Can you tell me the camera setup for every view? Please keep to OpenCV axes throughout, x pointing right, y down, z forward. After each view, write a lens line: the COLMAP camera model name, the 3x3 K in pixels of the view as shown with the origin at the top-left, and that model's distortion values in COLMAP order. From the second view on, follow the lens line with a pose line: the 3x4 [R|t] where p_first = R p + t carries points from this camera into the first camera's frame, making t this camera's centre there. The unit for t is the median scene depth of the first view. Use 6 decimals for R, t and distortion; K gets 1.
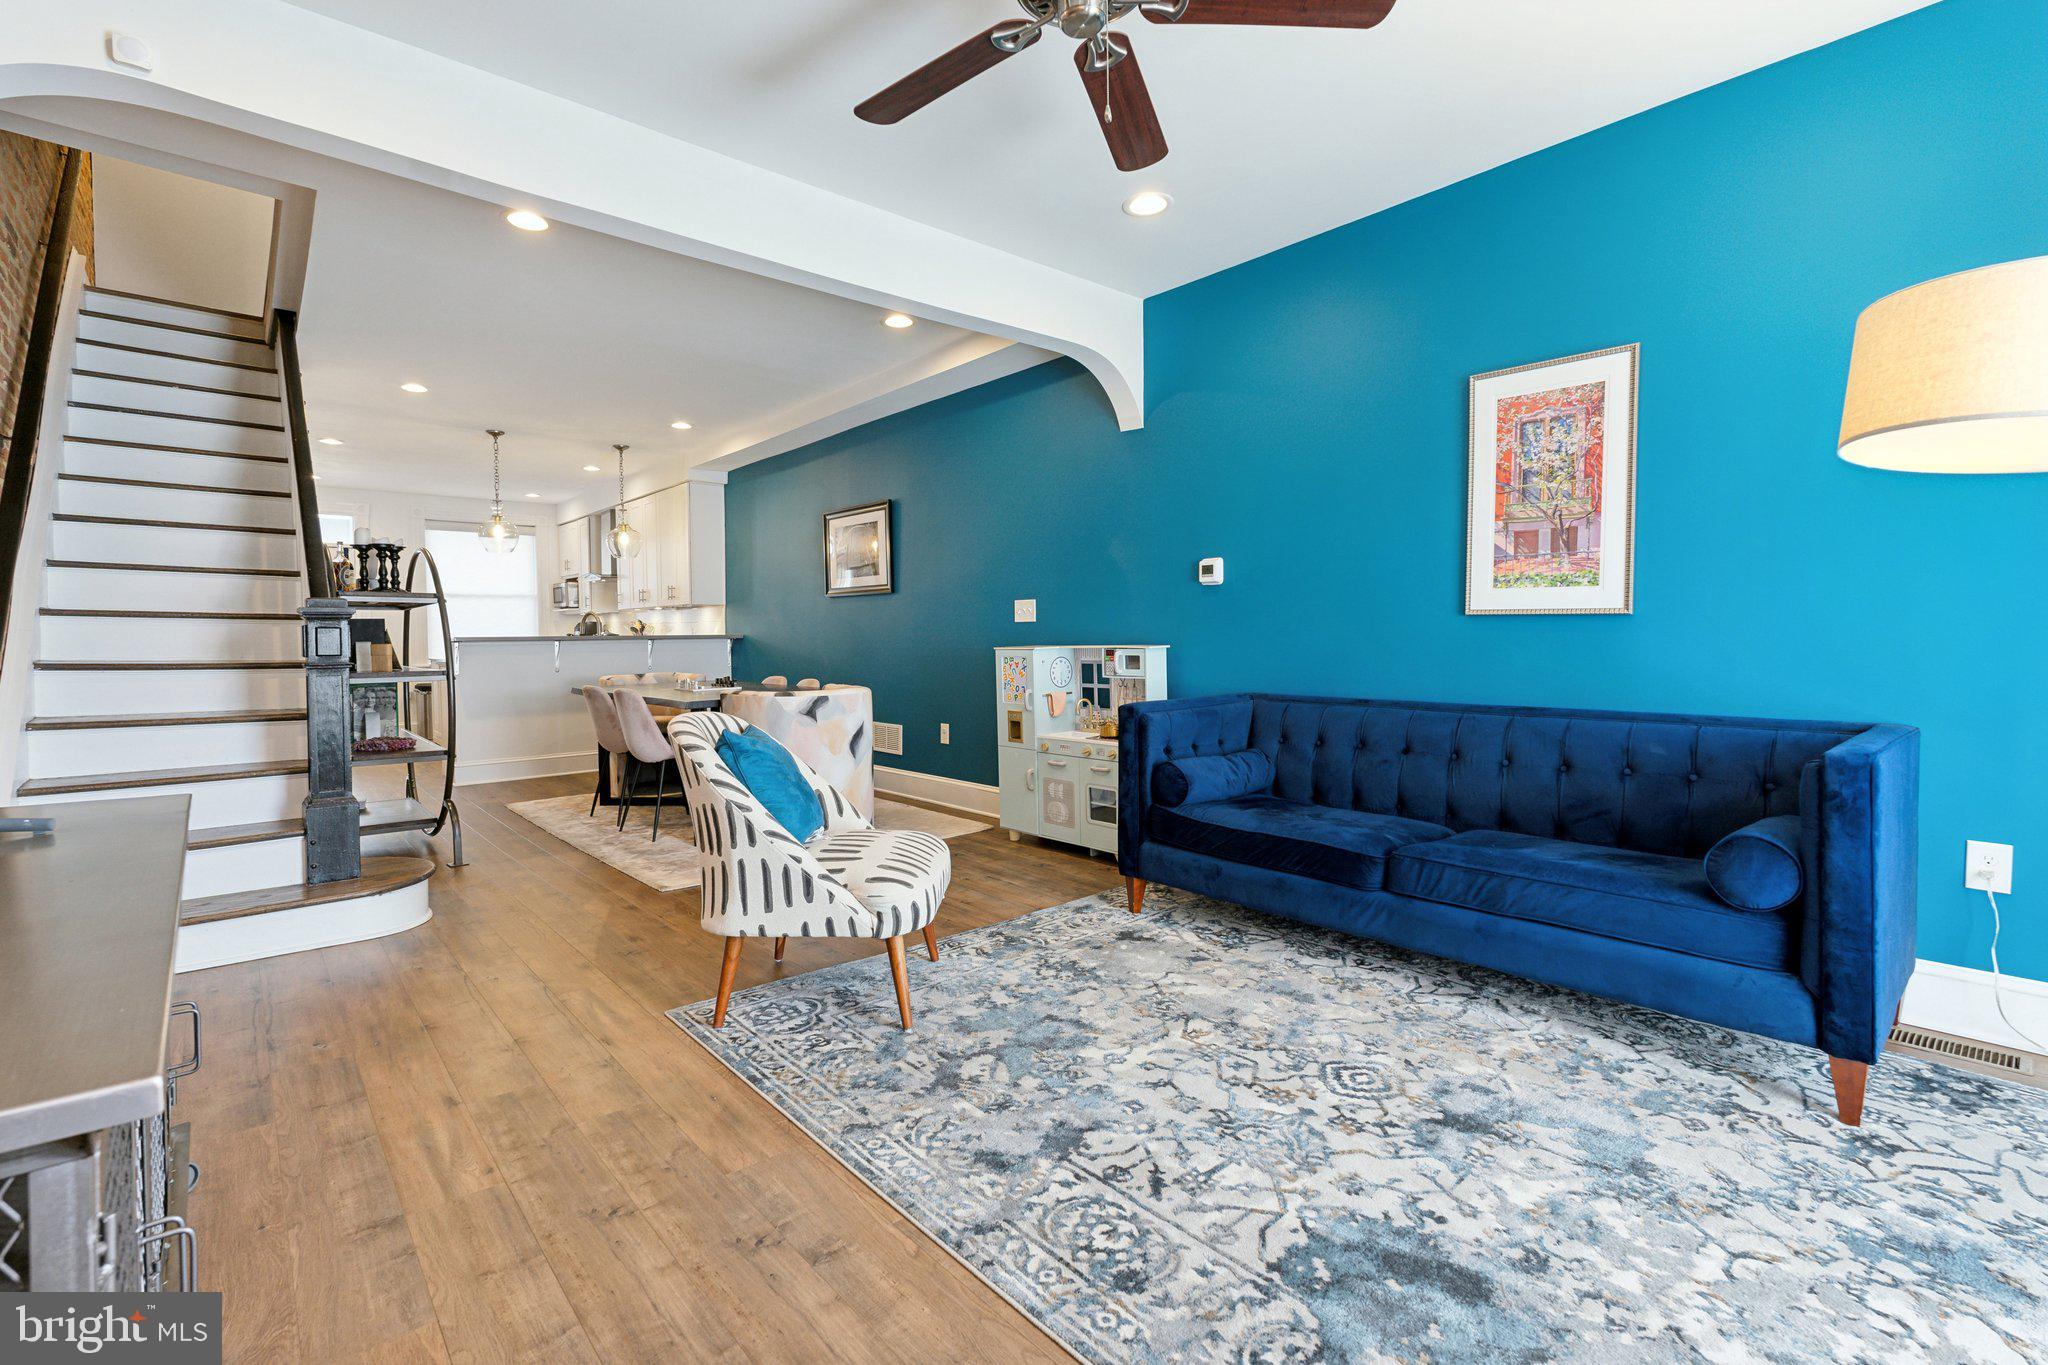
lens RADIAL K [[905.4, 0, 1014.1], [0, 905.4, 658.2], [0, 0, 1]] dist [-0.005303, 0.000194]
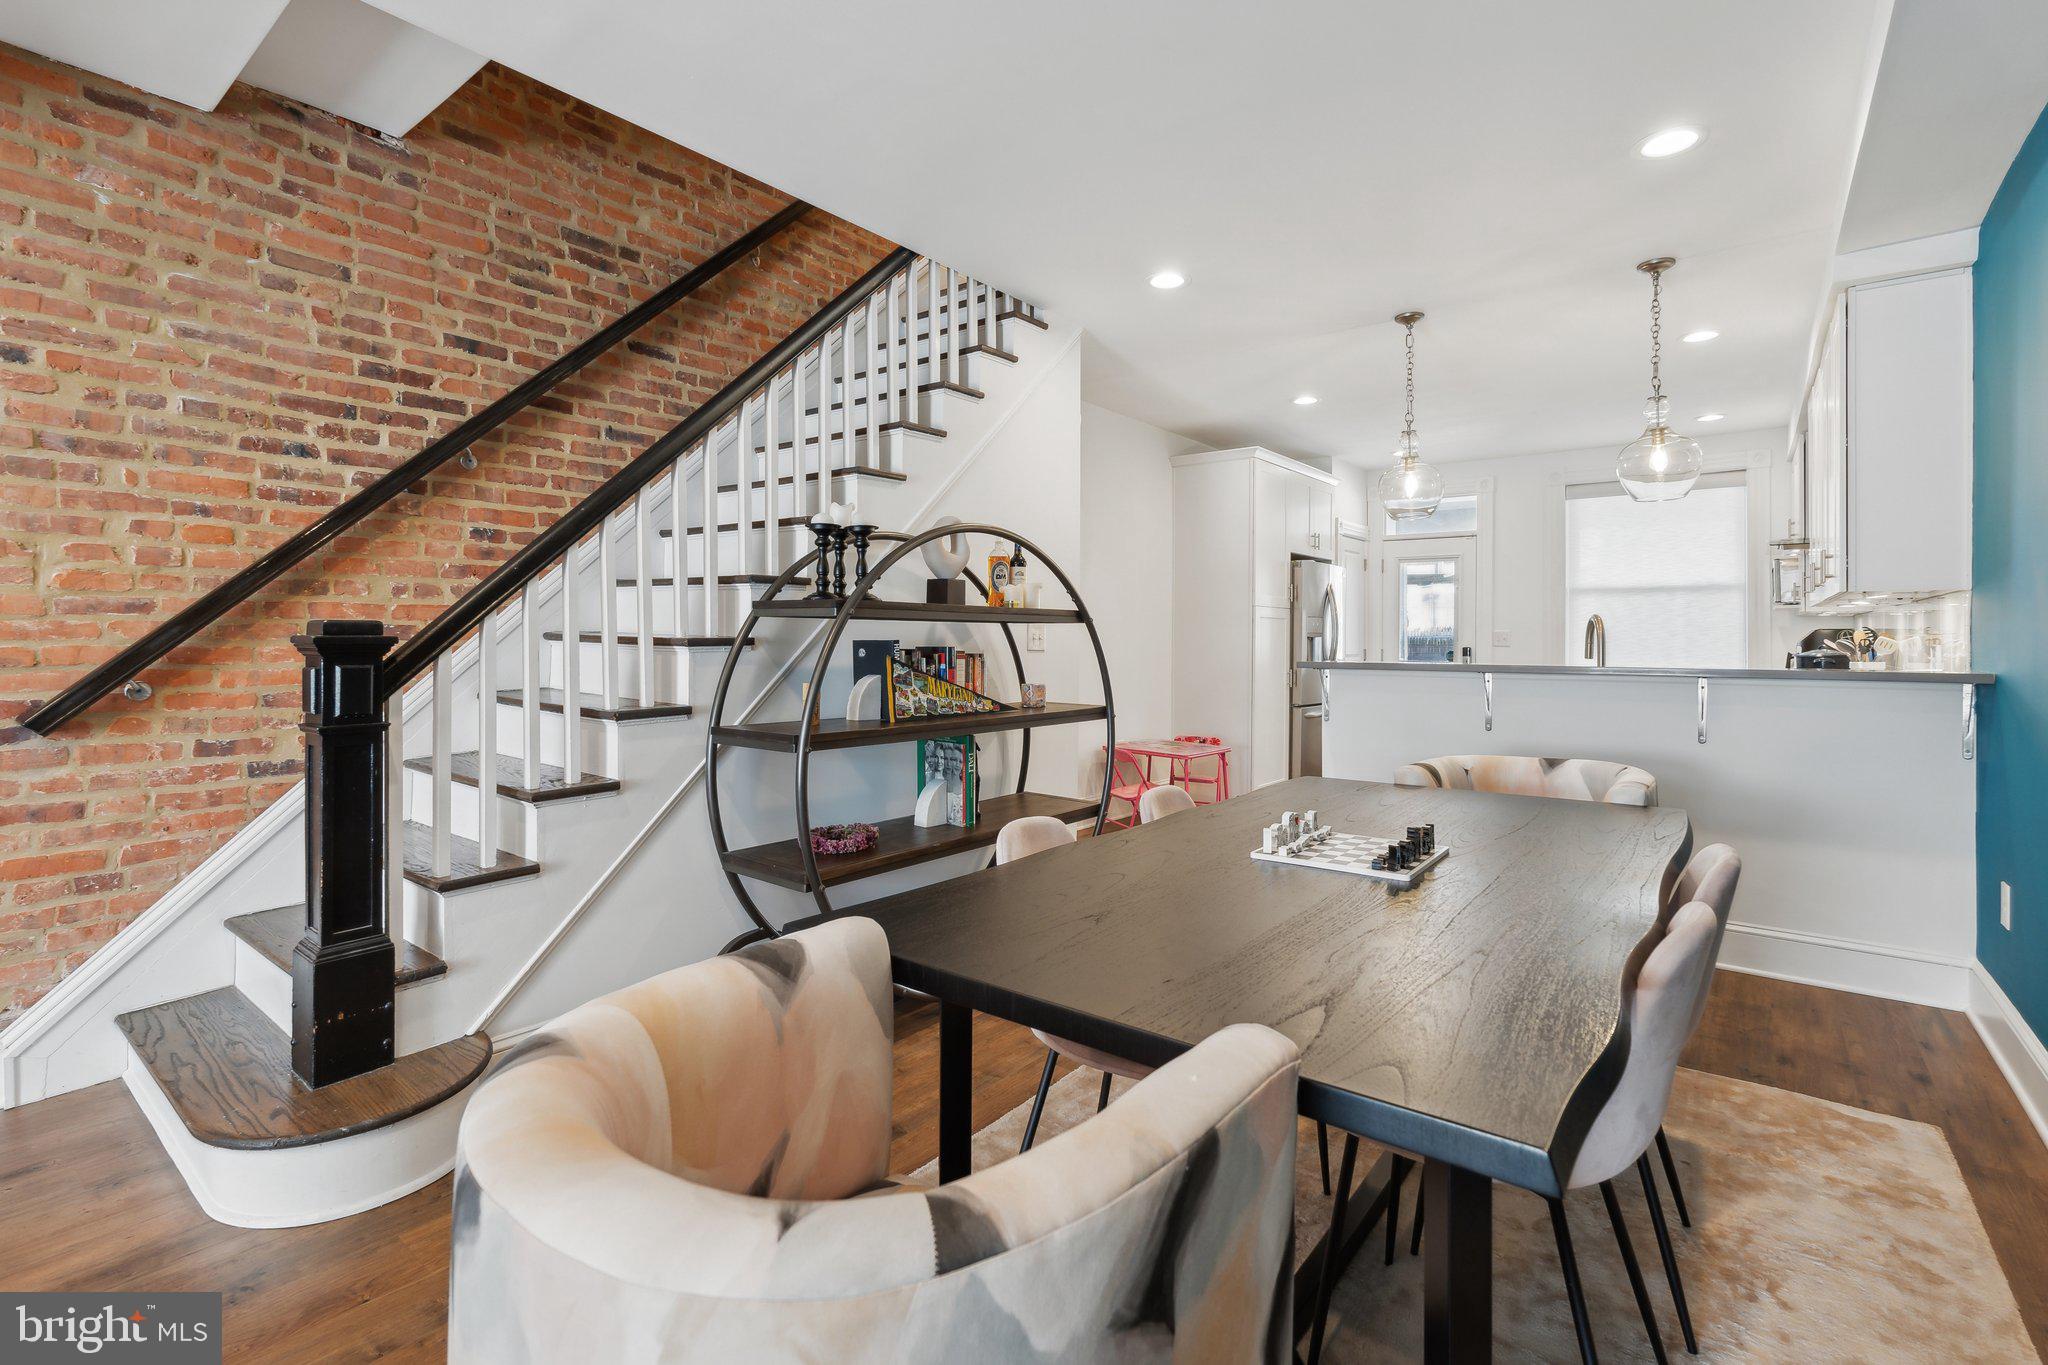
lens RADIAL K [[918.6, 0, 1017.9], [0, 918.6, 633.6], [0, 0, 1]] dist [-0.001101, -0.000554]
pose [[0.180826, 0.006274, -0.983495, -0.072078], [-0.029914, 0.999552, 0.000877, -0.095830], [0.983060, 0.029262, 0.180932, 1.787826]]
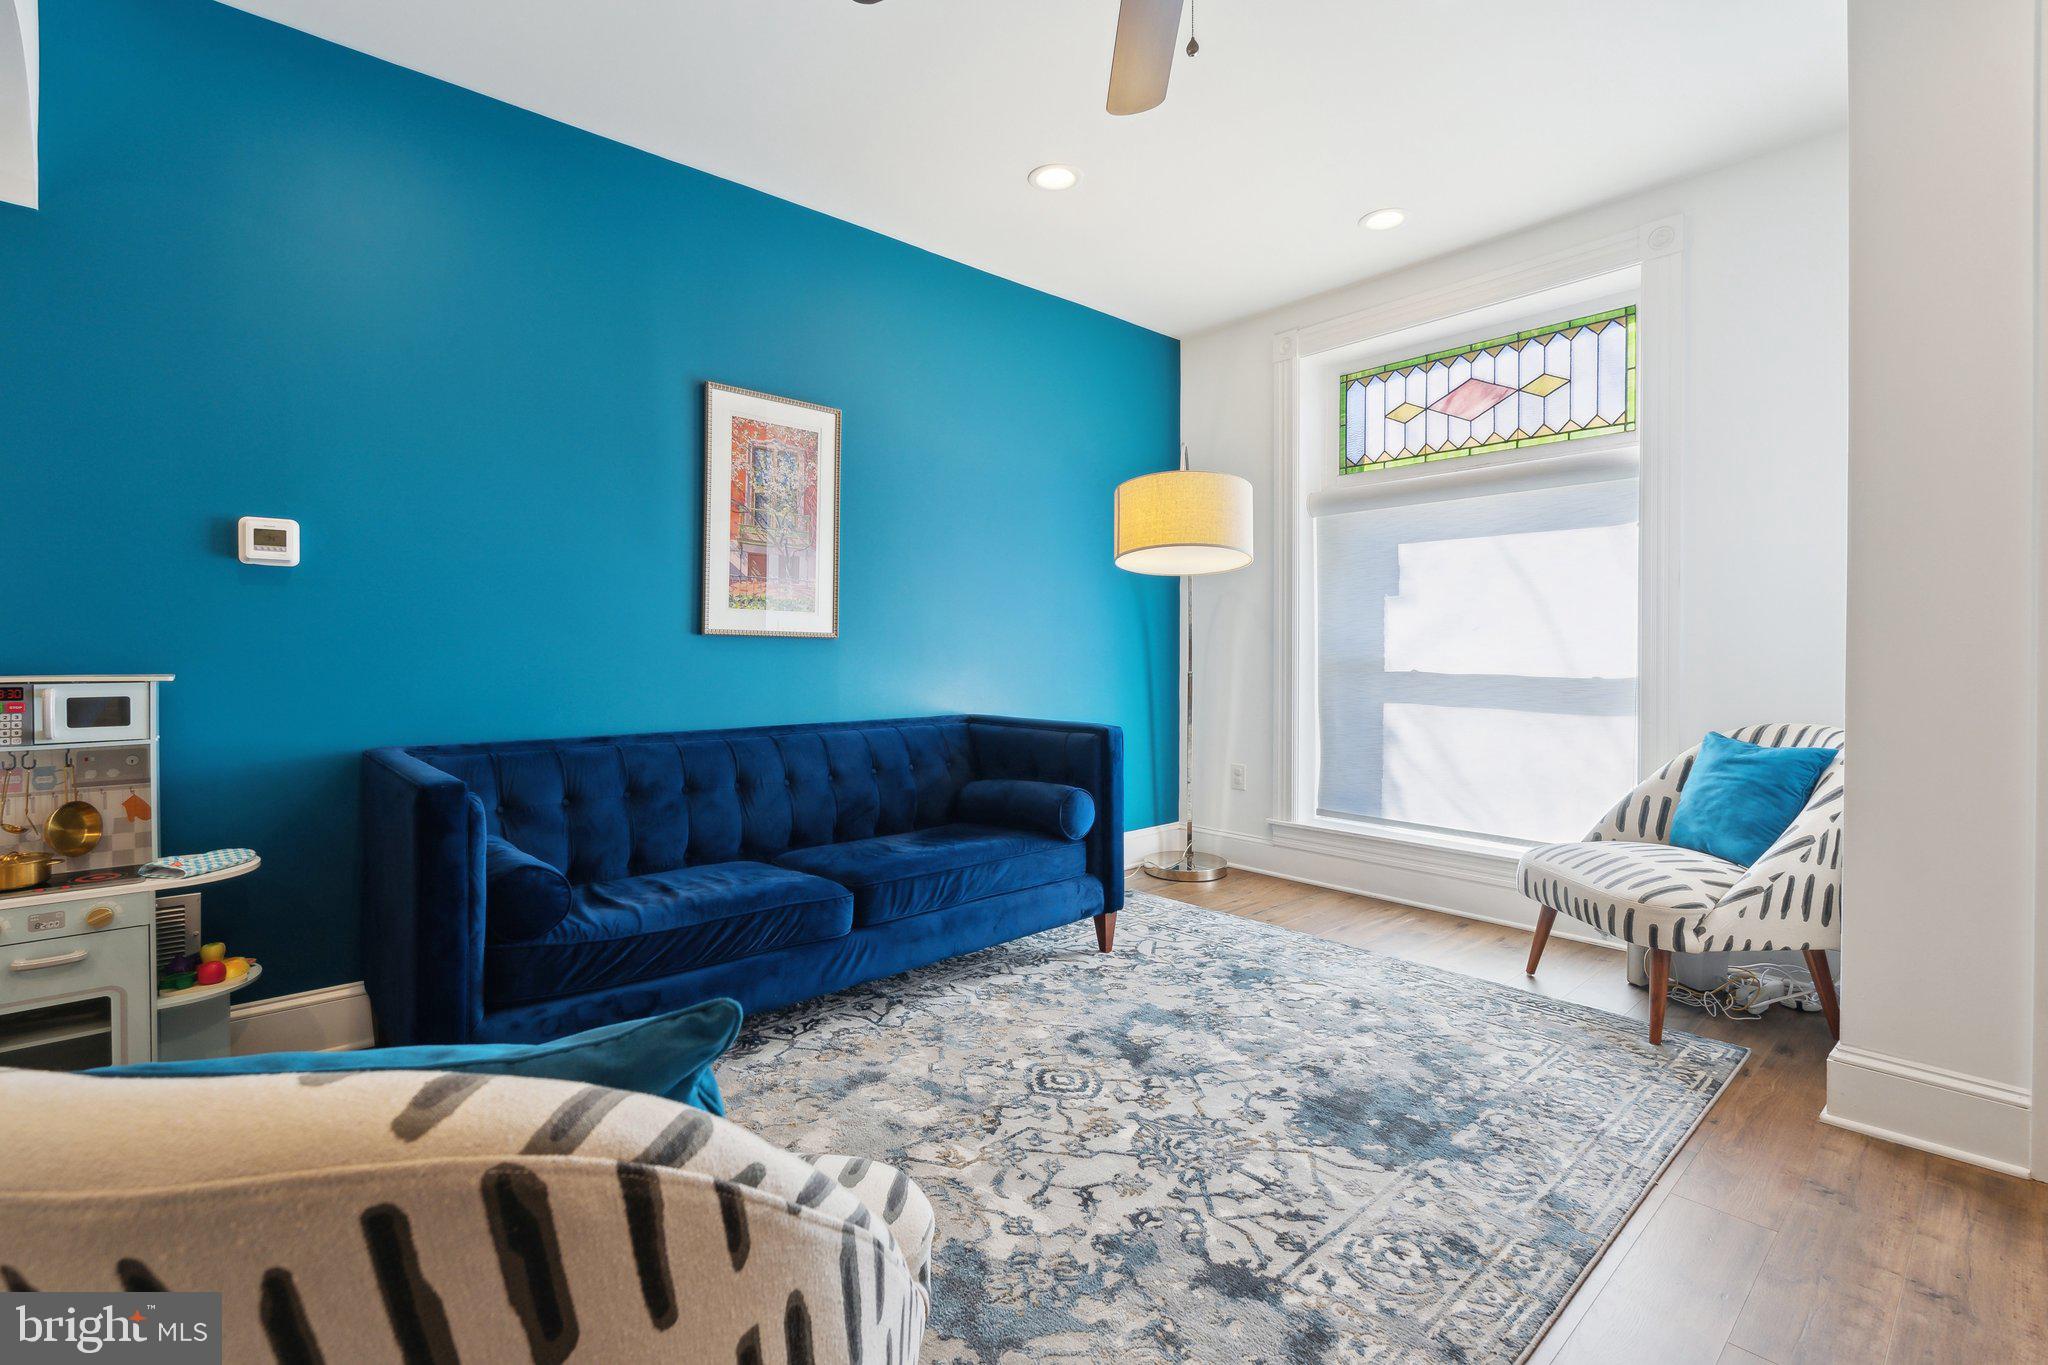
lens RADIAL K [[905.4, 0, 1014.1], [0, 905.4, 658.2], [0, 0, 1]] dist [-0.005303, 0.000194]
pose [[-0.001849, 0.001187, 0.999998, -0.559976], [0.024516, 0.999699, -0.001141, -0.018850], [-0.999698, 0.024514, -0.001878, 0.885902]]
